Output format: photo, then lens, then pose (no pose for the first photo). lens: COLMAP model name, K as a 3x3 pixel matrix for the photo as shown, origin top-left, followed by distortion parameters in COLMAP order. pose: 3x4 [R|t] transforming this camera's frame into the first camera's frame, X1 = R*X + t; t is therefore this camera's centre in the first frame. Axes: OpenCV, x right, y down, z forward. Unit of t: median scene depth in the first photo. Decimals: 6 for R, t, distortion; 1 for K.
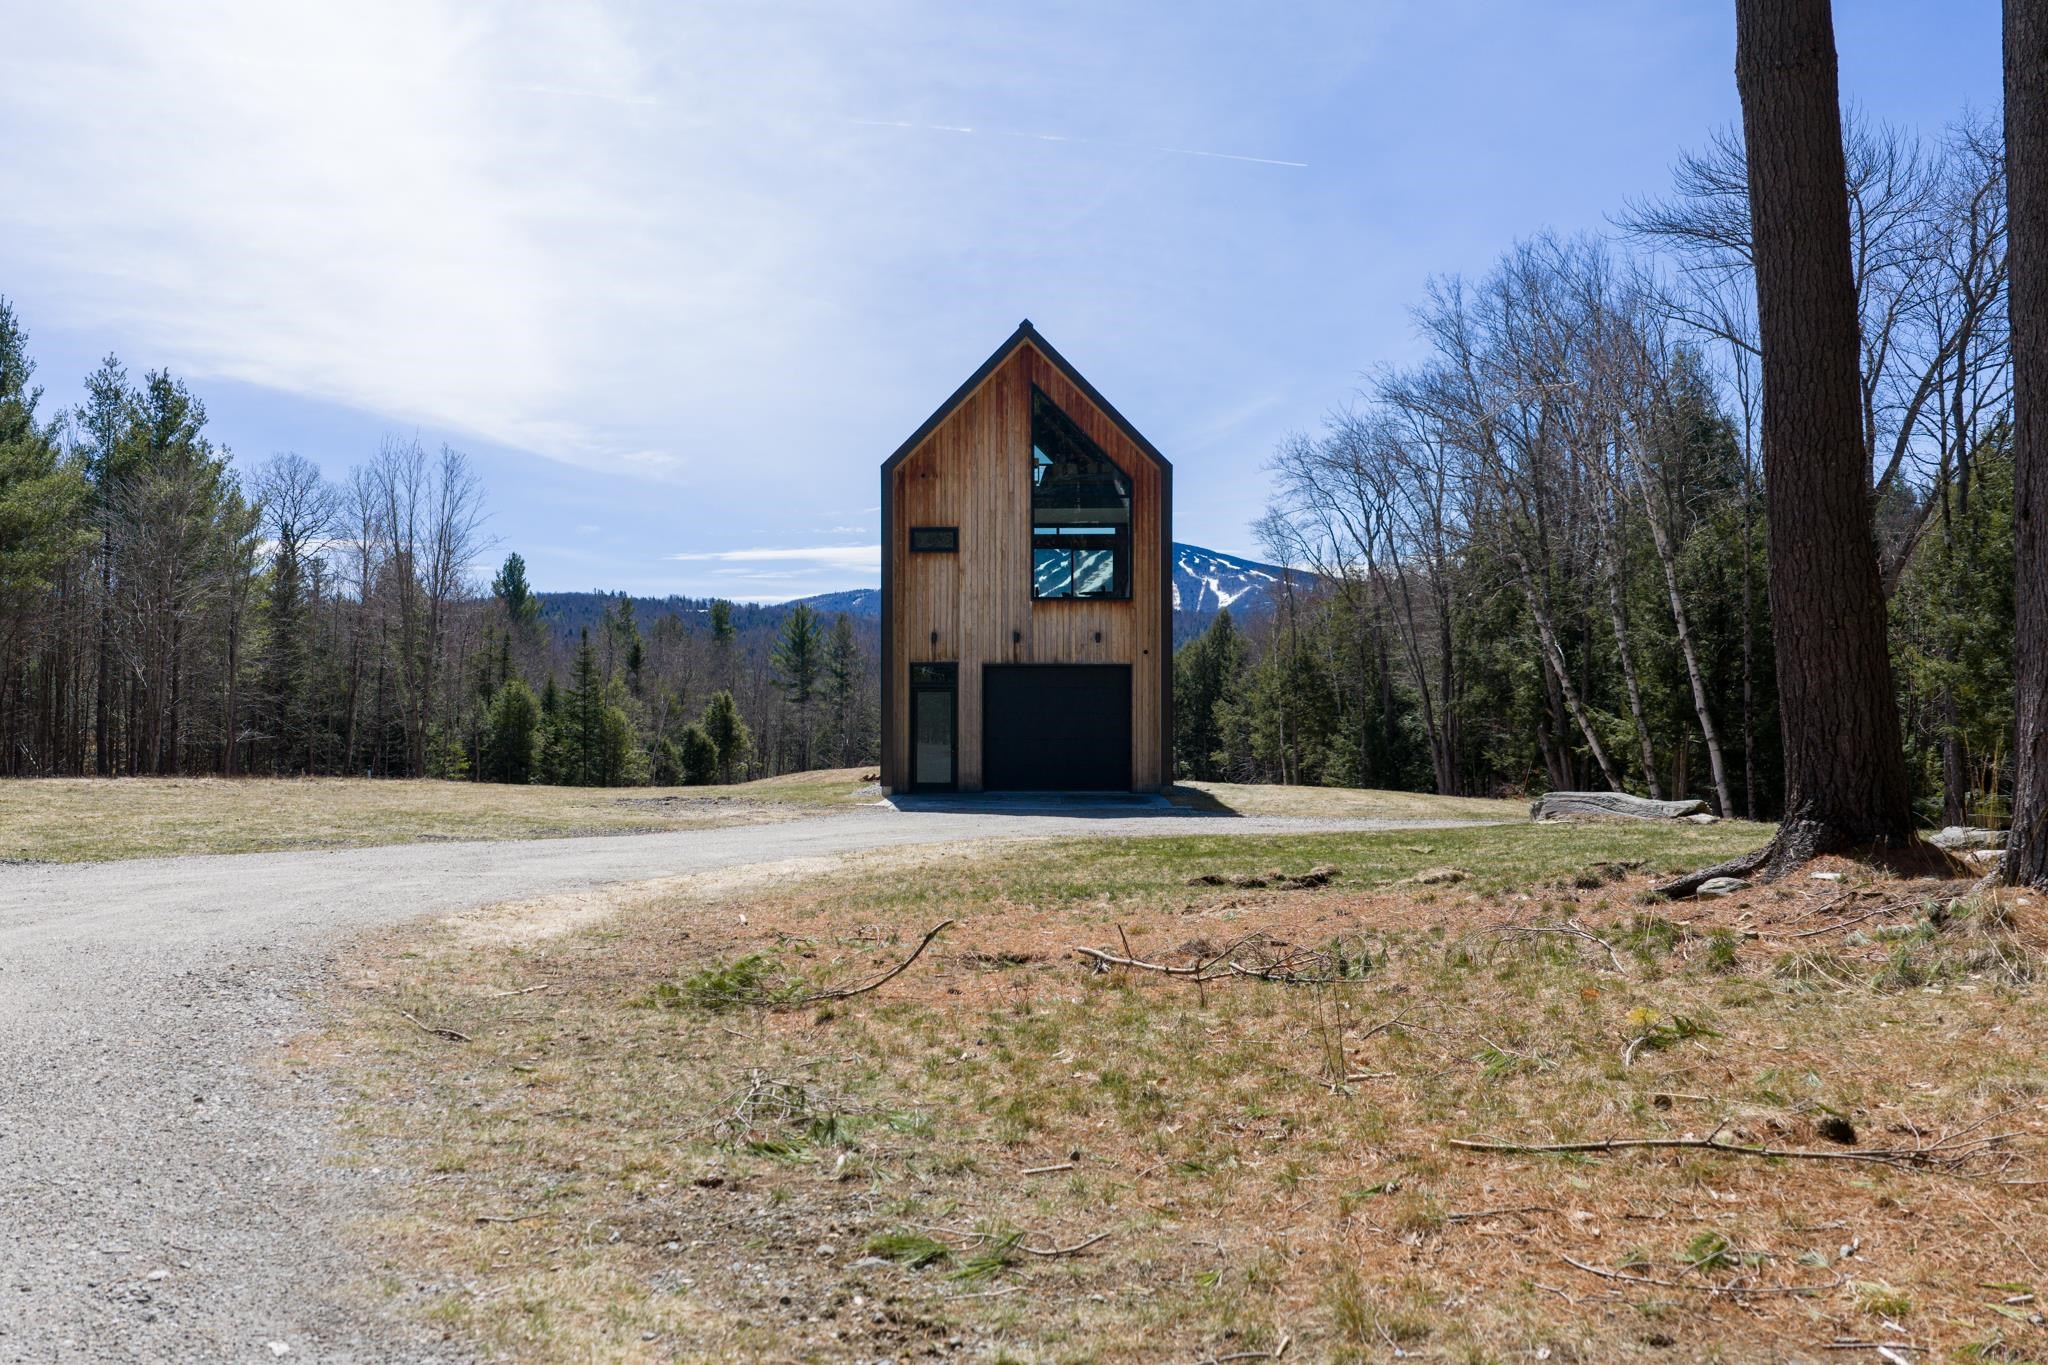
lens RADIAL K [[1762.2, 0, 1038.2], [0, 1762.2, 673.9], [0, 0, 1]] dist [0.048566, -0.099932]
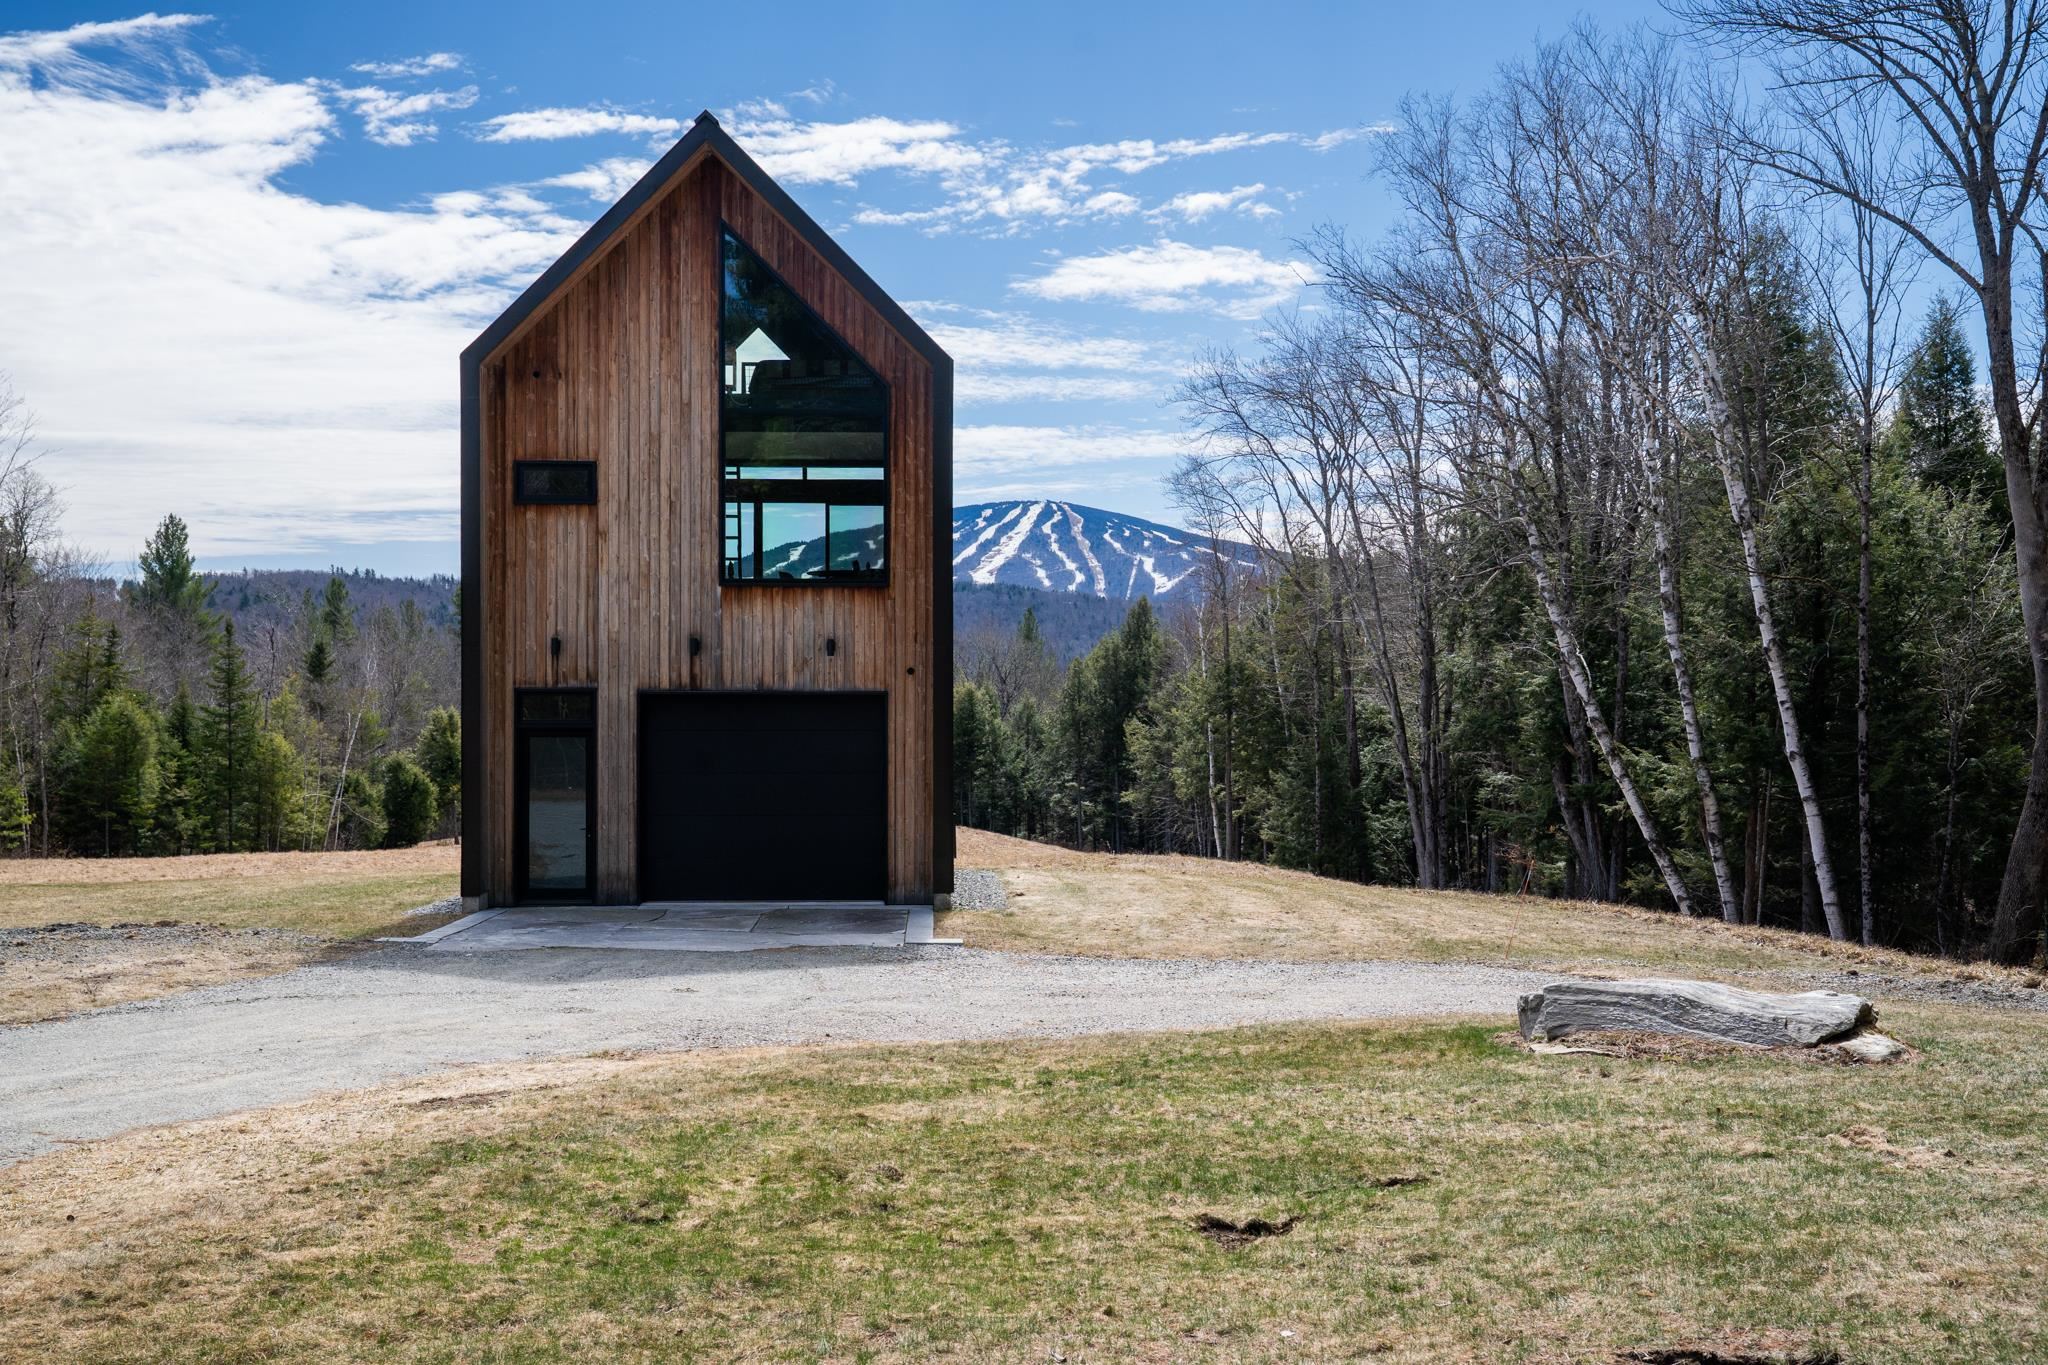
lens RADIAL K [[2269.0, 0, 1055.2], [0, 2269.0, 748.8], [0, 0, 1]] dist [0.060701, 0.000000]
pose [[0.998311, -0.000311, 0.058089, 0.043408], [-0.001468, 0.999531, 0.030577, -0.006410], [-0.058071, -0.030611, 0.997843, 0.145107]]
